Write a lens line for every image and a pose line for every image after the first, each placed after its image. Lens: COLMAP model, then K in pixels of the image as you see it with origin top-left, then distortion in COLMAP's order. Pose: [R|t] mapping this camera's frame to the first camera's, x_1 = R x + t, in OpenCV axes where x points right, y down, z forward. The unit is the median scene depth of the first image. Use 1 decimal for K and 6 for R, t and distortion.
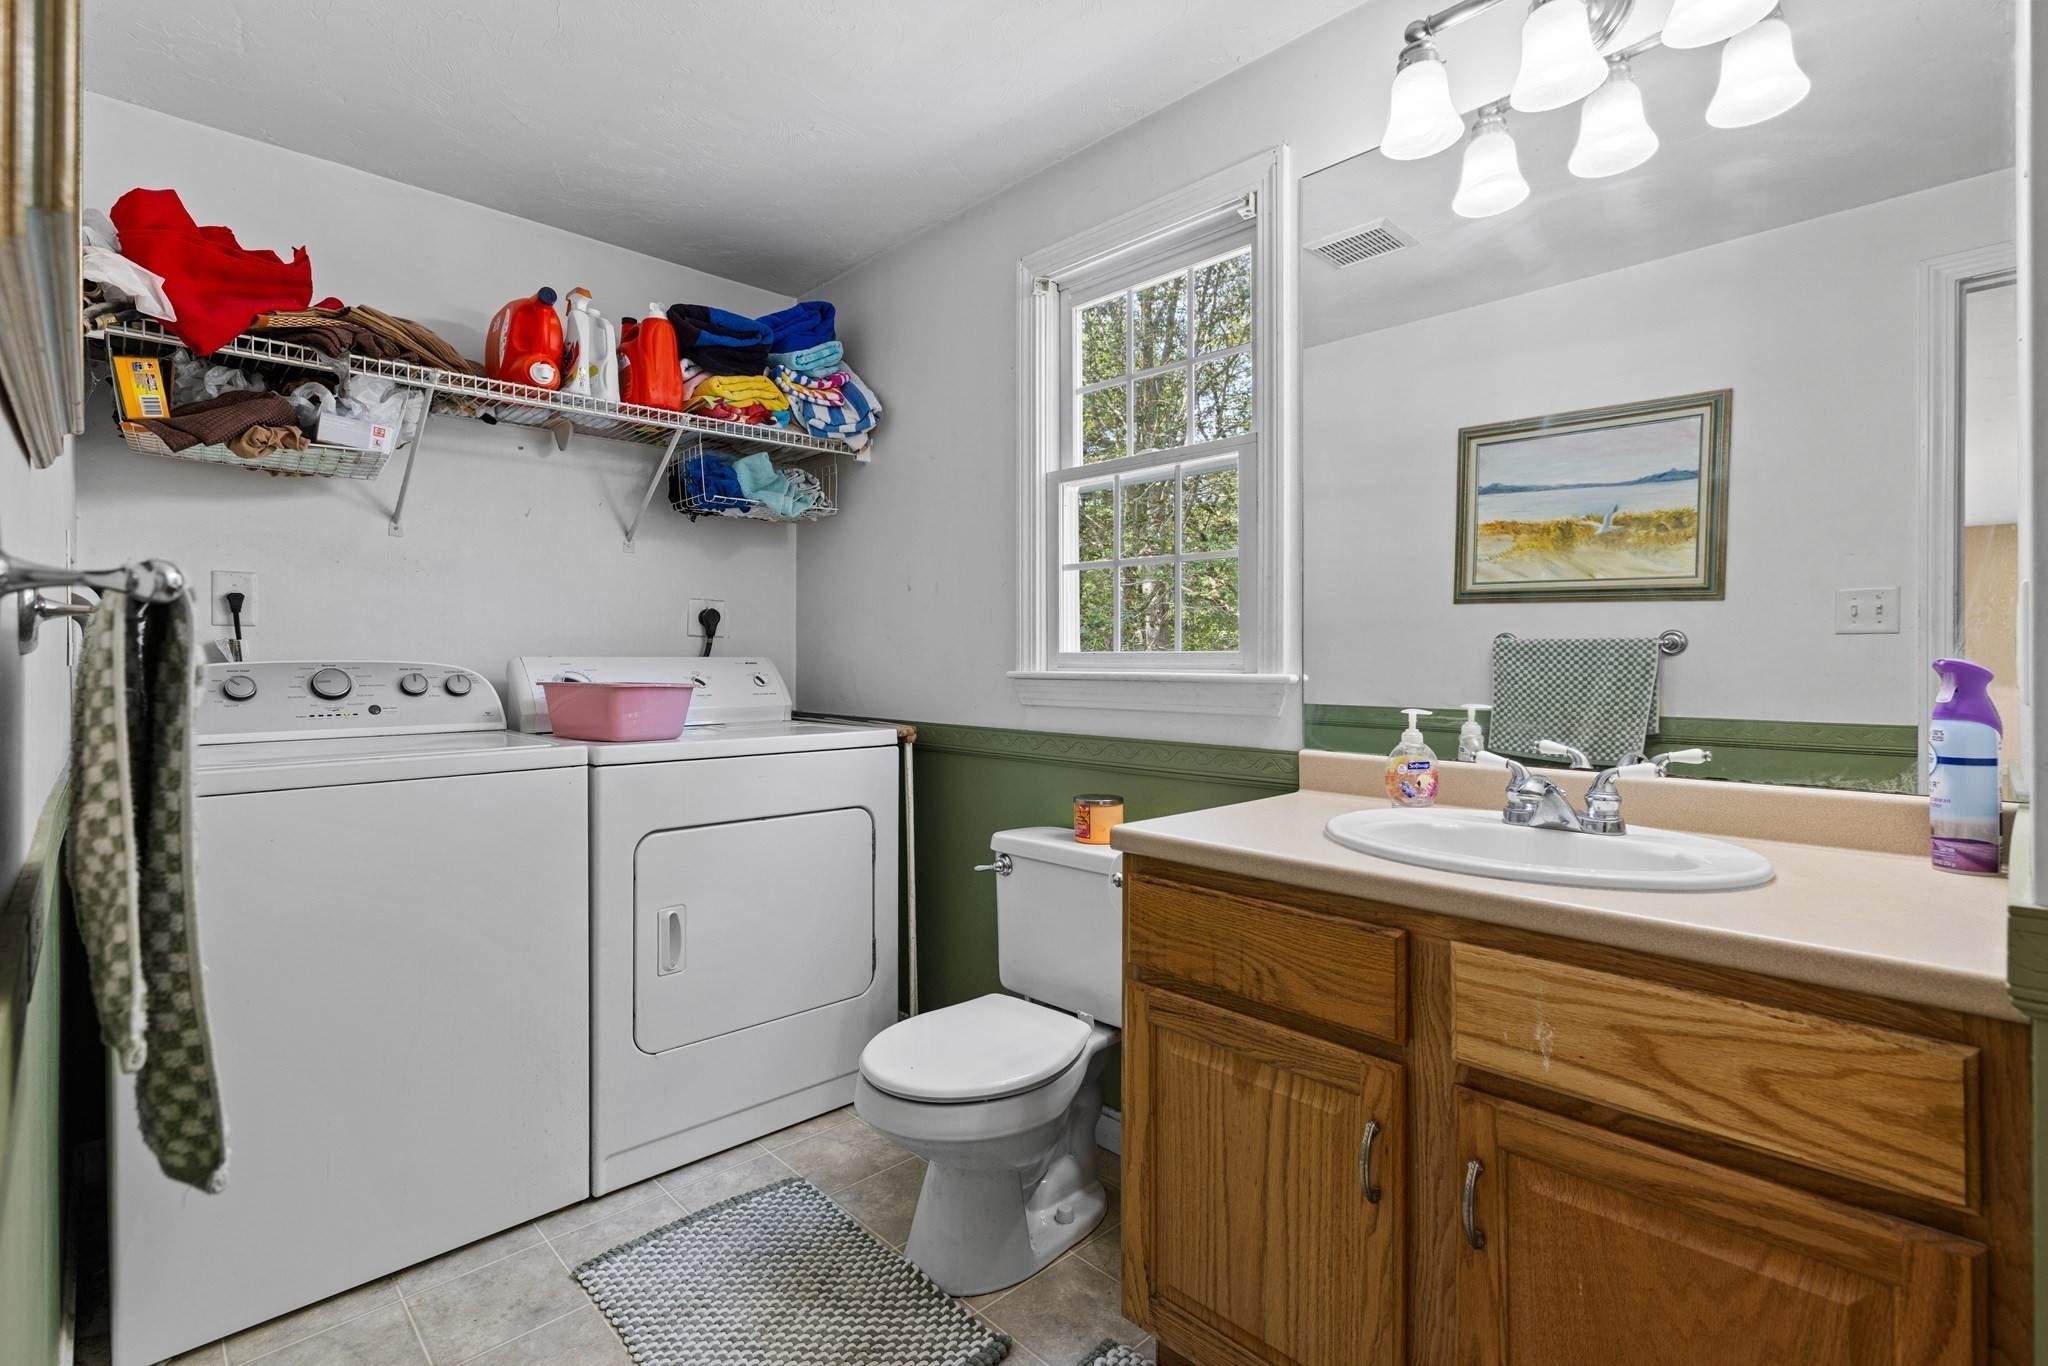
lens RADIAL K [[948.9, 0, 1015.7], [0, 948.9, 648.5], [0, 0, 1]] dist [0.002503, 0.000137]
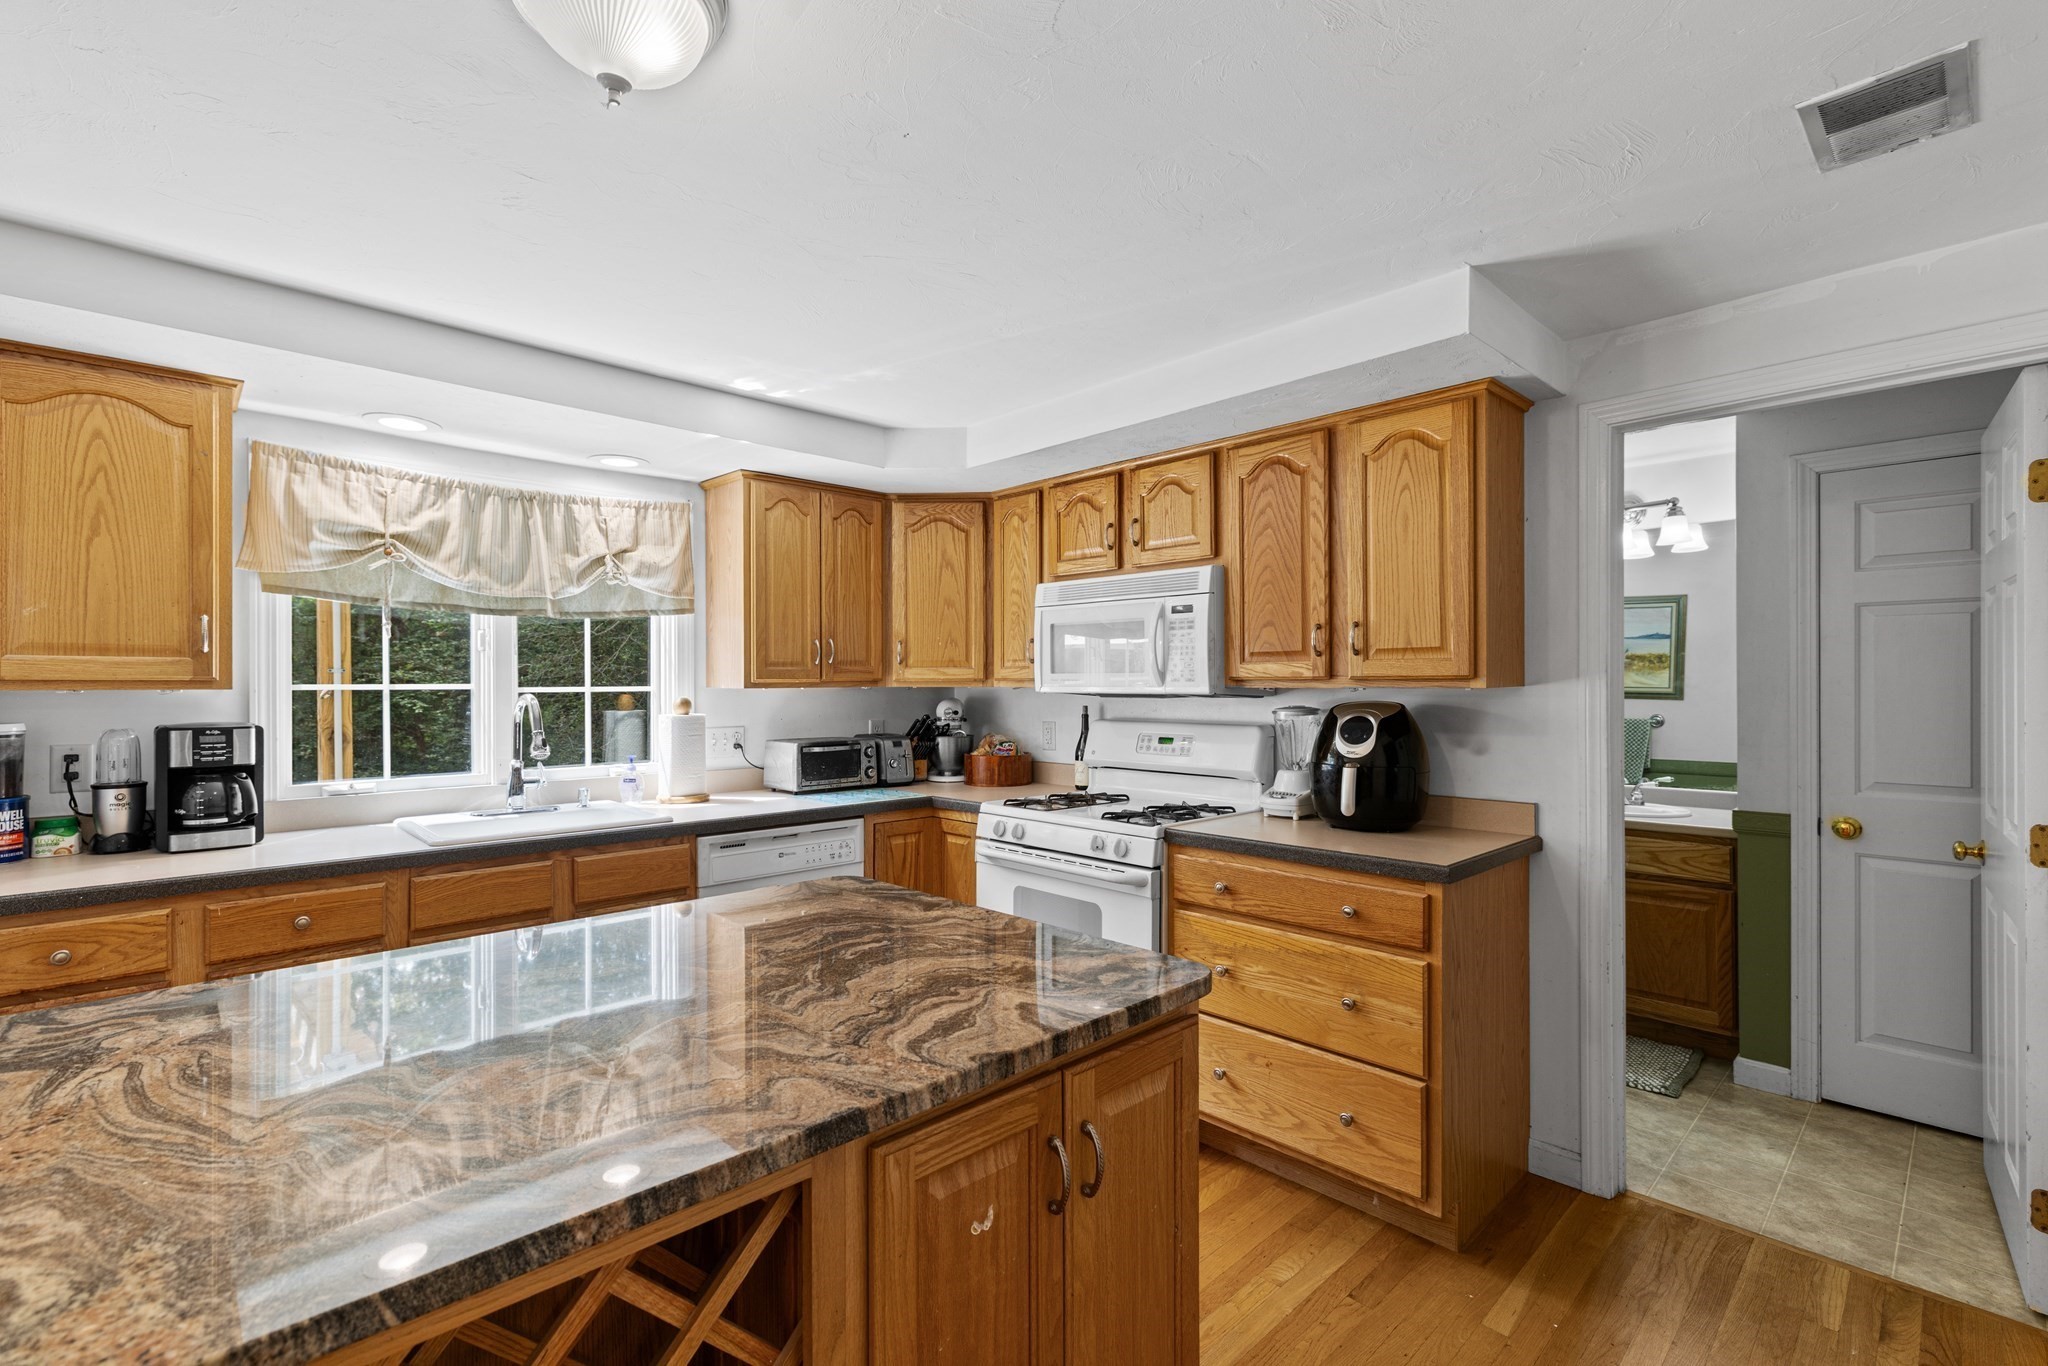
lens RADIAL K [[912.9, 0, 997.7], [0, 912.9, 680.3], [0, 0, 1]] dist [0.009894, -0.000287]
pose [[0.999911, -0.006243, -0.011790, -0.686031], [0.006339, 0.999947, 0.008115, -0.118950], [0.011739, -0.008189, 0.999898, -0.964497]]
